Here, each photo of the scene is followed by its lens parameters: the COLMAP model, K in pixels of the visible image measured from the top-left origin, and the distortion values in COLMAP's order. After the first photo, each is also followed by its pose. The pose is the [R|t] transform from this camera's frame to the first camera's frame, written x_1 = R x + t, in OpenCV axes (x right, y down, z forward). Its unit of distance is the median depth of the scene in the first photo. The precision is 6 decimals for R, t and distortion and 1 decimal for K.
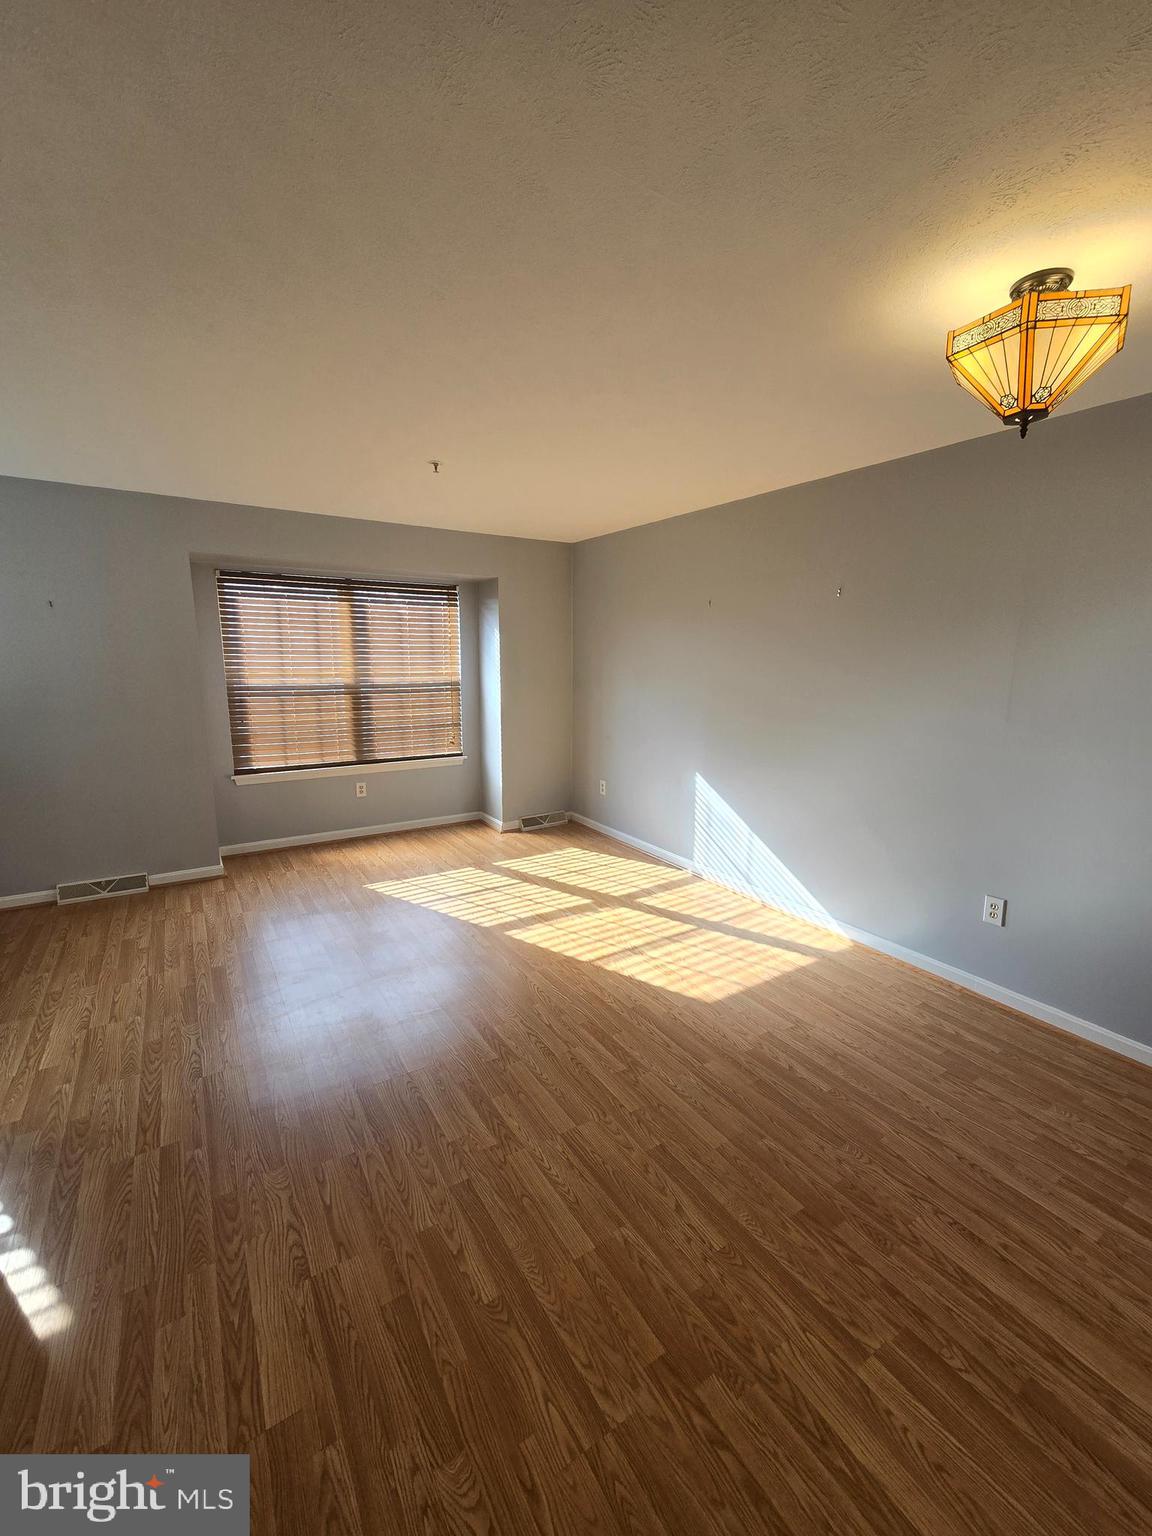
lens RADIAL K [[624.3, 0, 576.0], [0, 624.3, 768.0], [0, 0, 1]] dist [-0.000969, -0.000362]
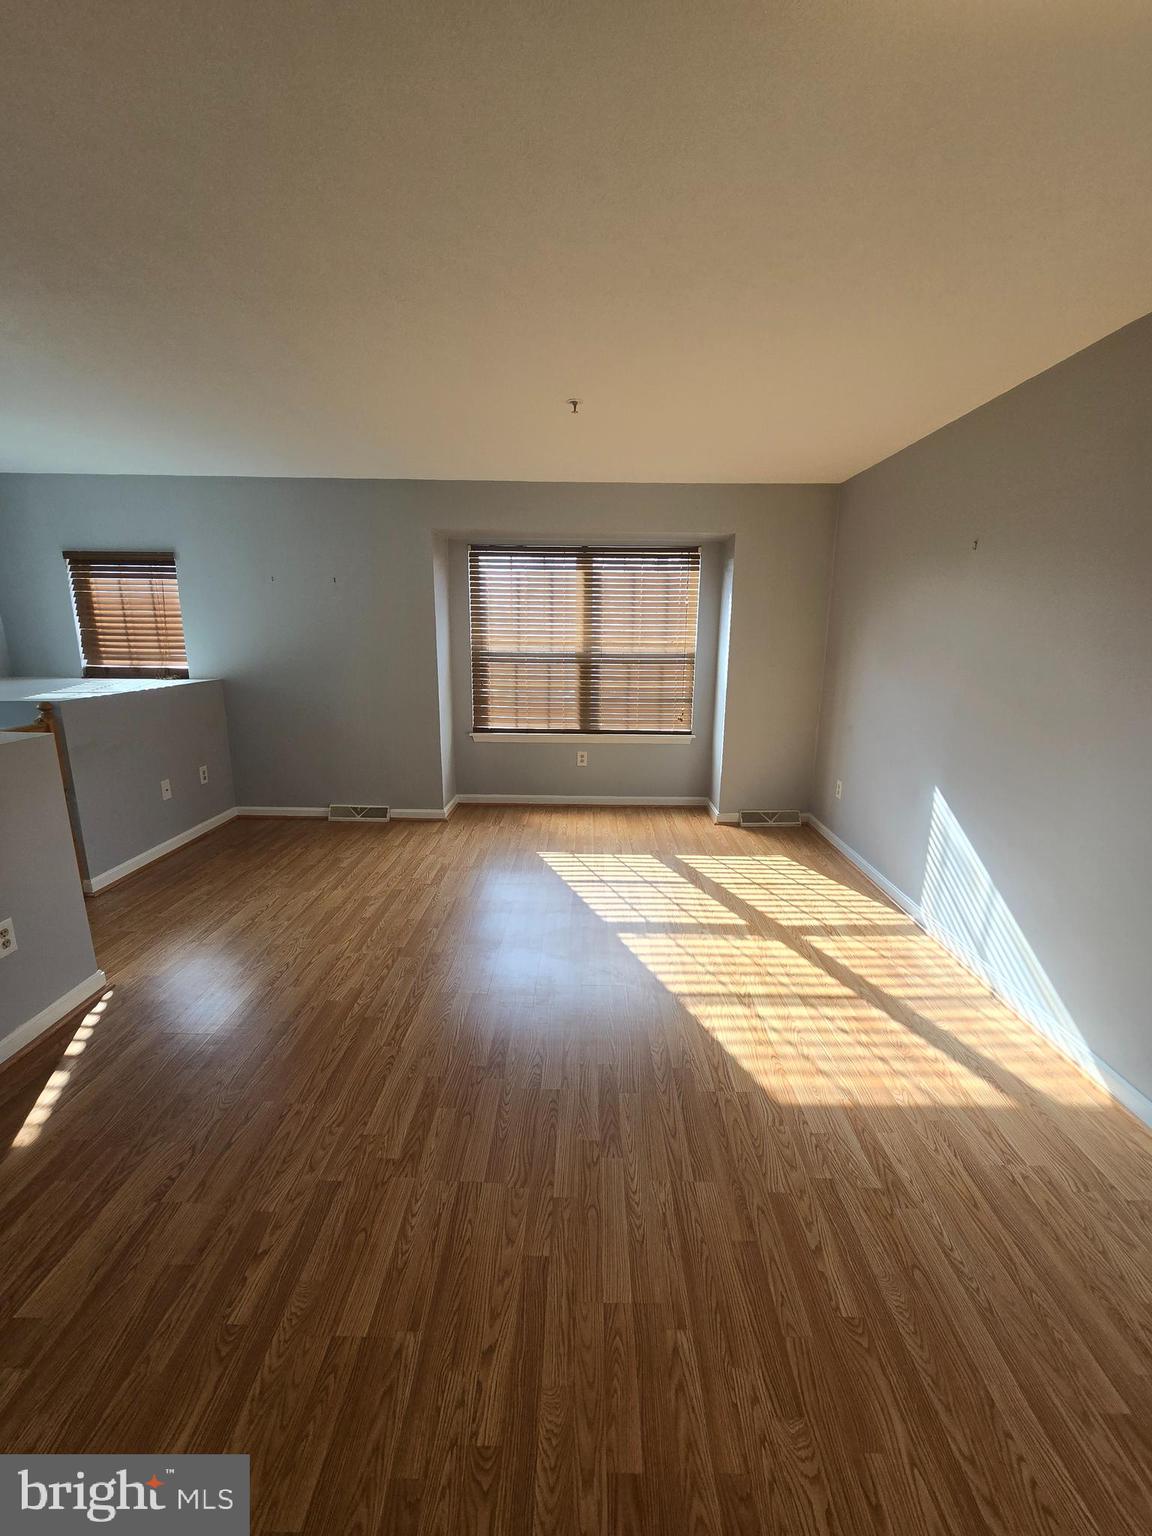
lens RADIAL K [[623.4, 0, 580.3], [0, 623.4, 772.1], [0, 0, 1]] dist [-0.001291, 0.001245]
pose [[0.838318, 0.124667, -0.530736, 0.227861], [-0.100724, 0.992162, 0.073957, -0.020868], [0.535796, -0.008542, 0.844304, 0.174551]]
